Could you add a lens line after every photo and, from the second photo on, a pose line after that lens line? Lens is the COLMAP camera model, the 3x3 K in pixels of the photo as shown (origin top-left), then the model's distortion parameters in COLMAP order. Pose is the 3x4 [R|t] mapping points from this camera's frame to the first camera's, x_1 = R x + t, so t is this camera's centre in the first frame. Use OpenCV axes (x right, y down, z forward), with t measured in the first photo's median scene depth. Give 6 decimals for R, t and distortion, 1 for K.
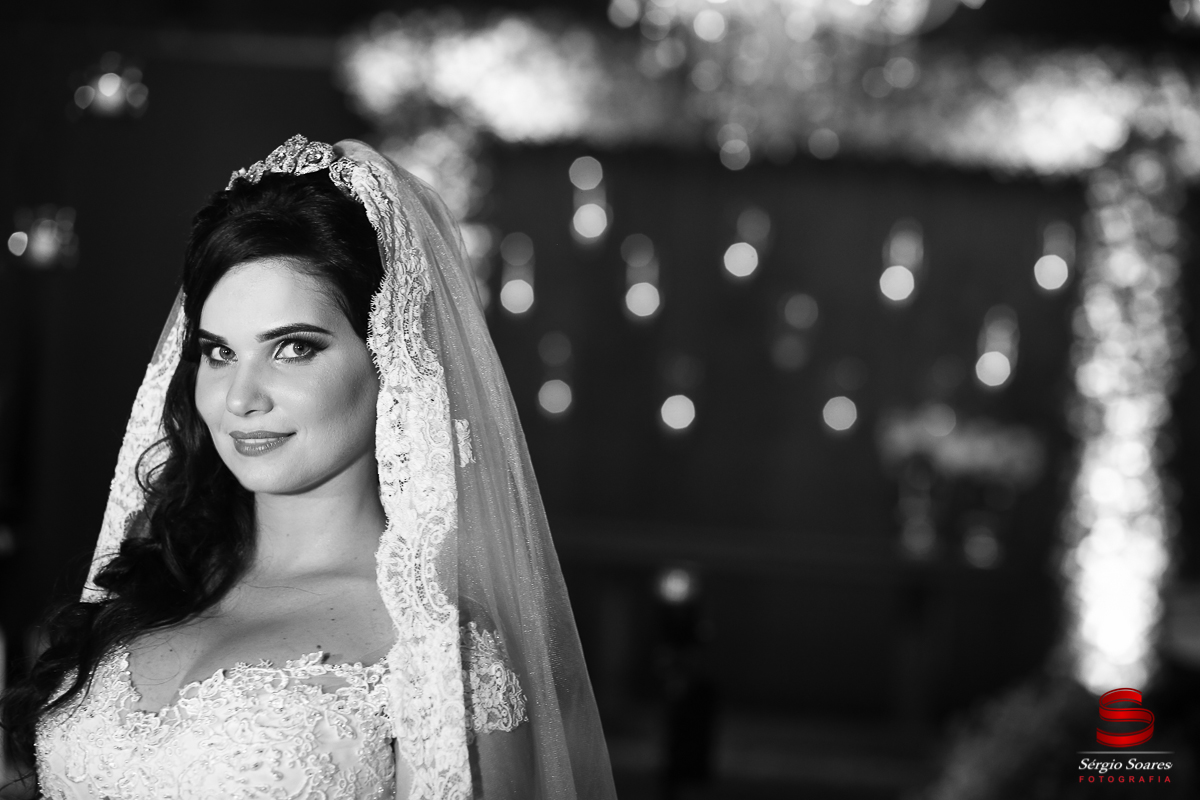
lens RADIAL K [[2979.1, 0, 599.0], [0, 2979.1, 396.8], [0, 0, 1]] dist [0.069892, 0.000000]
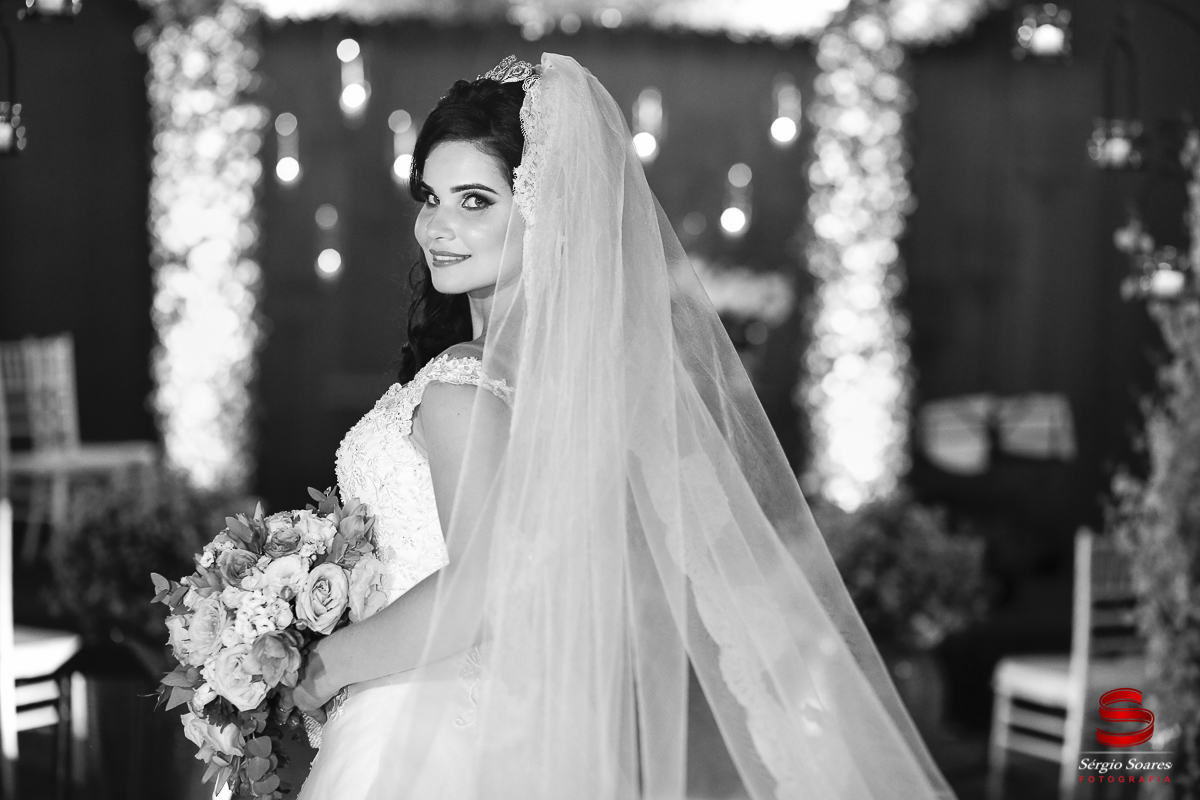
lens RADIAL K [[2979.1, 0, 597.7], [0, 2979.1, 409.9], [0, 0, 1]] dist [0.069892, 0.000000]
pose [[0.993684, -0.043888, 0.103273, -0.034338], [0.038736, 0.997928, 0.051379, 0.002352], [-0.105314, -0.047054, 0.993325, -0.082408]]
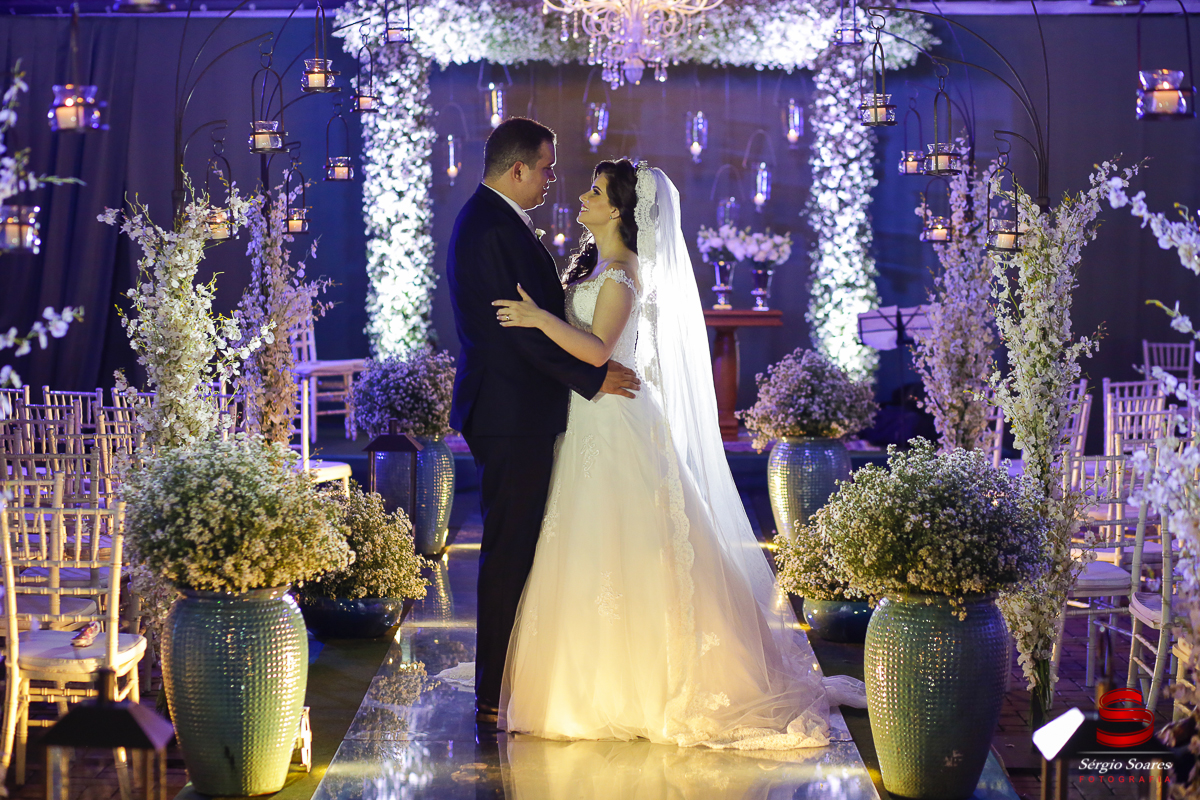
lens RADIAL K [[2979.1, 0, 601.5], [0, 2979.1, 402.1], [0, 0, 1]] dist [0.069892, 0.000000]
pose [[0.995425, -0.067230, 0.067898, -0.067641], [0.063233, 0.996230, 0.059398, 0.000585], [-0.071636, -0.054833, 0.995923, -0.585605]]
